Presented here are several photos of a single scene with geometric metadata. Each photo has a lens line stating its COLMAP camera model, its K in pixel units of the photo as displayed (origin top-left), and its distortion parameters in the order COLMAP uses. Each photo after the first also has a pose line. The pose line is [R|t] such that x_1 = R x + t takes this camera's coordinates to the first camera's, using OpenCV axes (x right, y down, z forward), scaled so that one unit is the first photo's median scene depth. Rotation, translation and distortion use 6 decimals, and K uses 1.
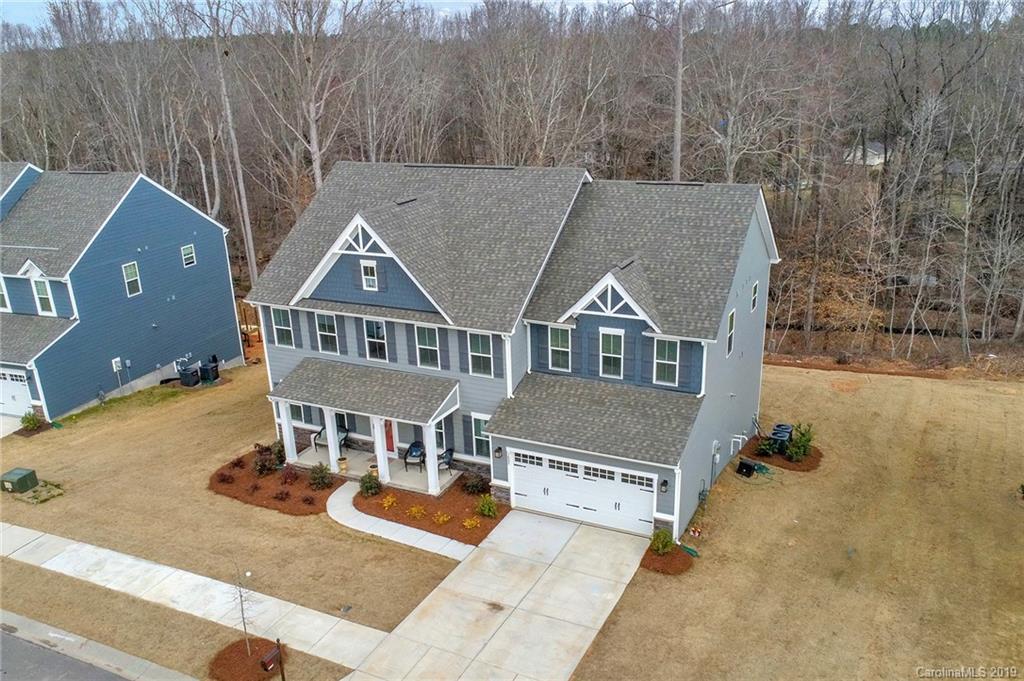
lens RADIAL K [[822.6, 0, 511.6], [0, 822.6, 388.1], [0, 0, 1]] dist [-0.006051, -0.004913]
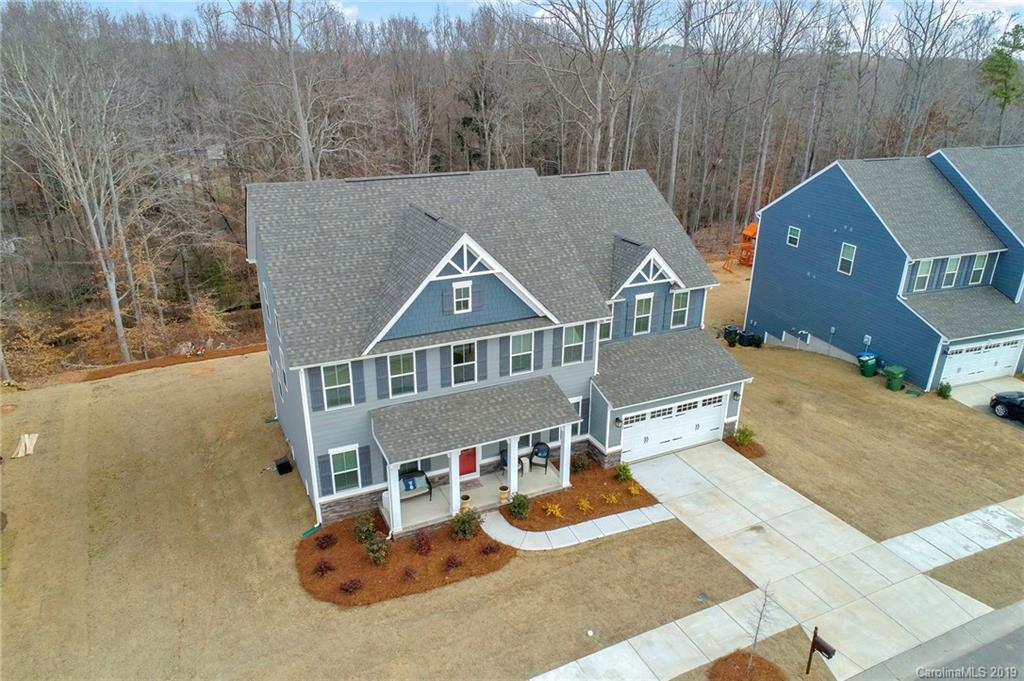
lens RADIAL K [[685.0, 0, 512.0], [0, 685.0, 340.5], [0, 0, 1]] dist [-0.005983, 0.000491]
pose [[0.627096, -0.261524, 0.733727, -0.741285], [0.259172, 0.958338, 0.120076, -0.173798], [-0.734561, 0.114862, 0.668750, 0.454647]]
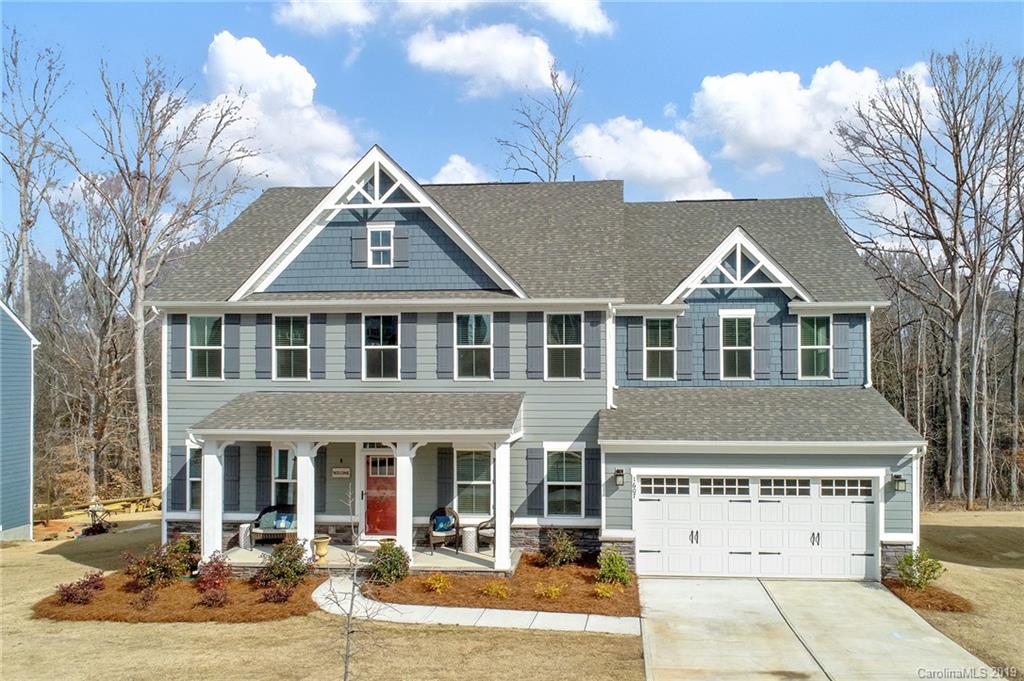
lens RADIAL K [[744.9, 0, 559.1], [0, 744.9, 371.2], [0, 0, 1]] dist [-0.004959, 0.000023]
pose [[0.930491, 0.033039, 0.364822, -0.262125], [0.109431, 0.925375, -0.362913, 0.198681], [-0.349587, 0.377610, 0.857438, 0.481178]]
